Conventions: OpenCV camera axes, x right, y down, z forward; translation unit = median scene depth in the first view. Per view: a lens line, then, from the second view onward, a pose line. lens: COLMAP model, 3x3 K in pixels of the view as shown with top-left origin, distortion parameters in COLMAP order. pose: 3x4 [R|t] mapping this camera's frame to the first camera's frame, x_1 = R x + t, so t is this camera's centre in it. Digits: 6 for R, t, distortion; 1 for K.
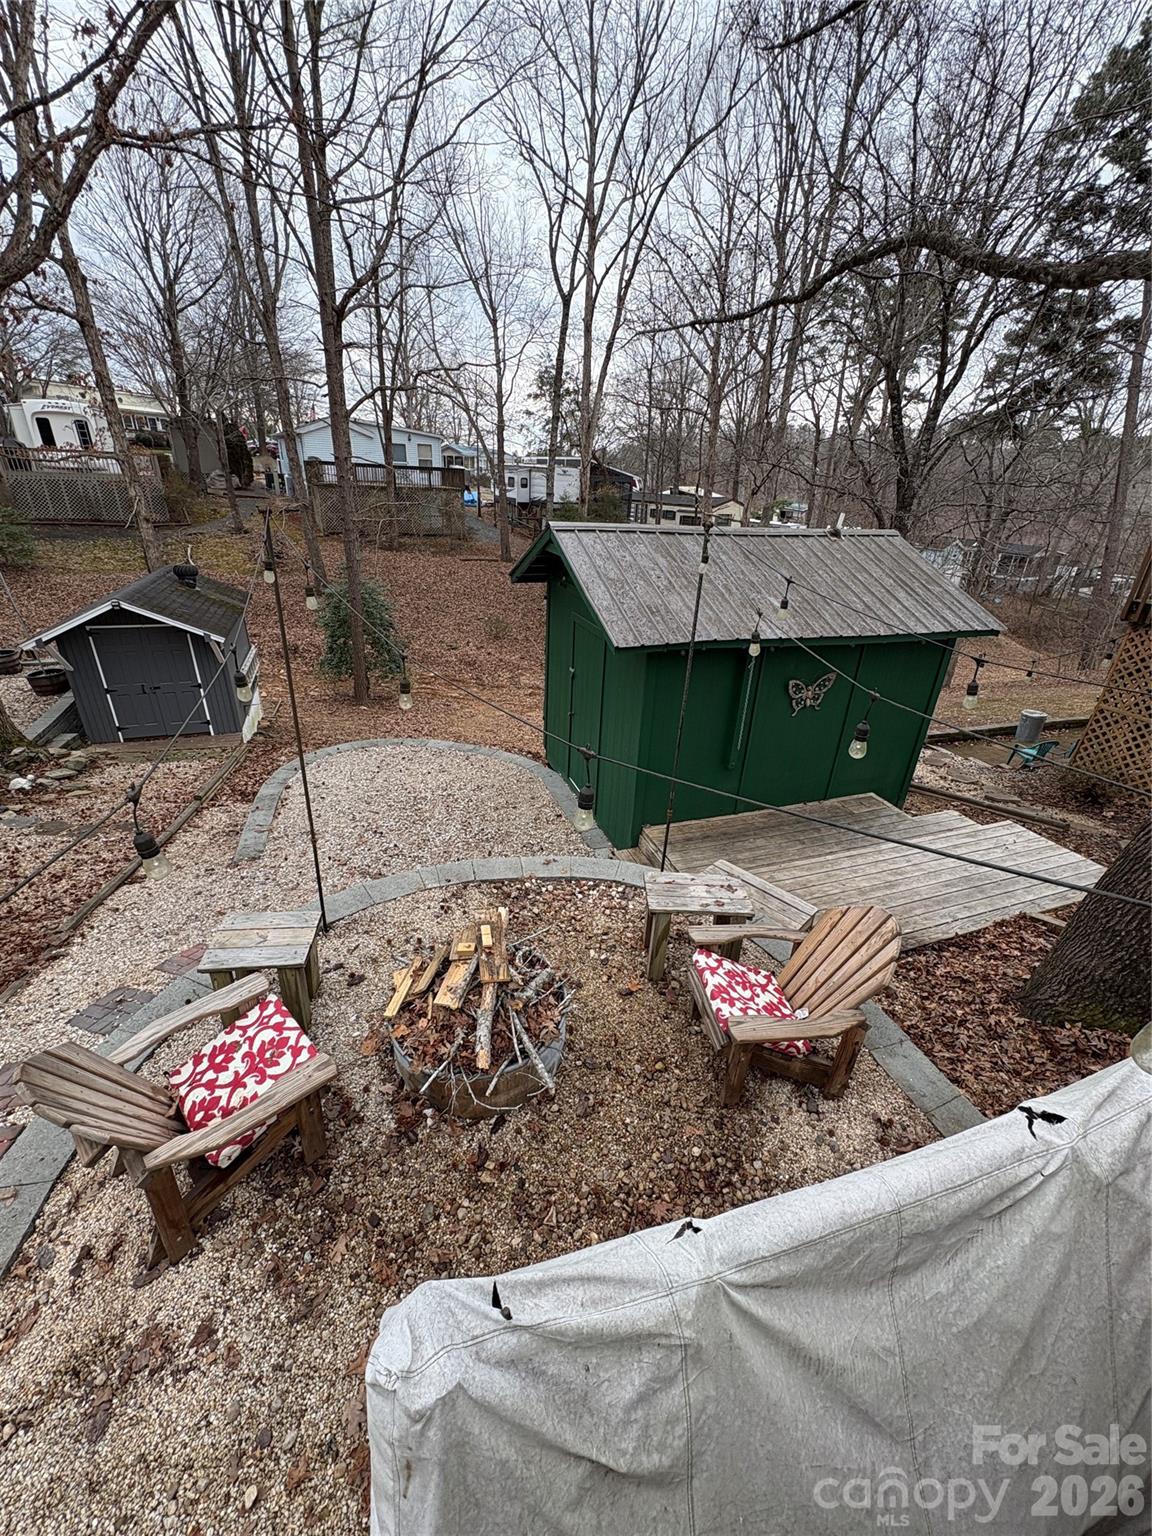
lens RADIAL K [[608.1, 0, 583.0], [0, 608.1, 766.0], [0, 0, 1]] dist [-0.000099, 0.000437]
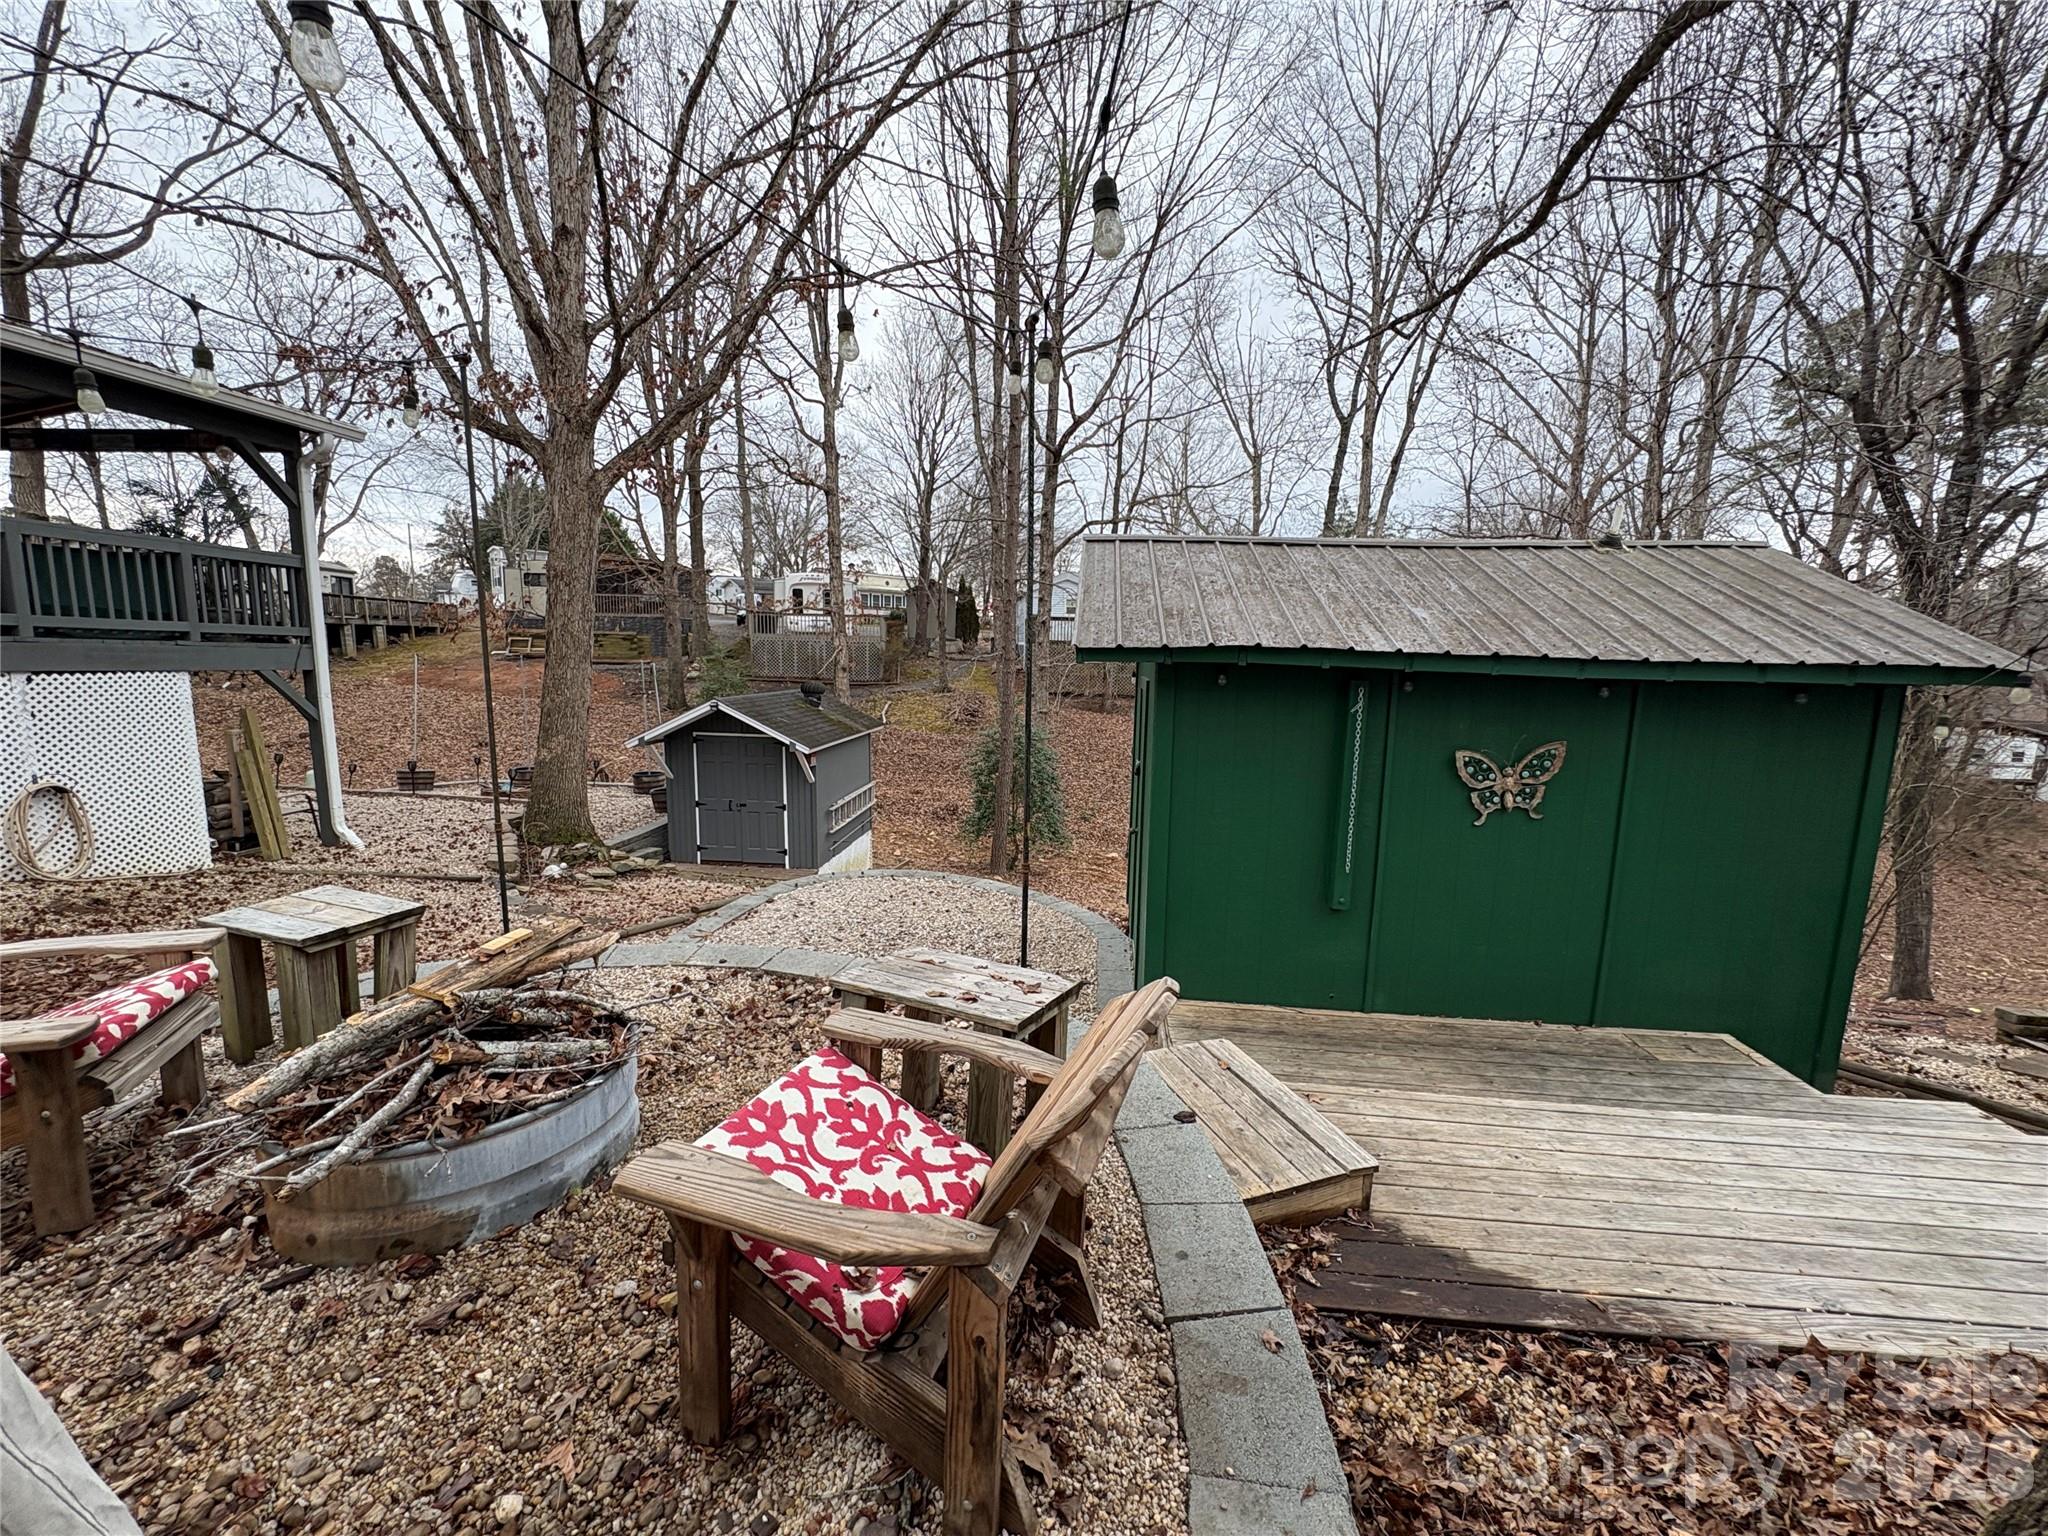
lens RADIAL K [[810.8, 0, 1025.5], [0, 810.8, 768.3], [0, 0, 1]] dist [-0.000099, 0.000437]
pose [[0.904432, 0.038691, -0.424859, 0.101166], [-0.167419, 0.948179, -0.270050, 0.042946], [0.392394, 0.315371, 0.864041, 0.083335]]
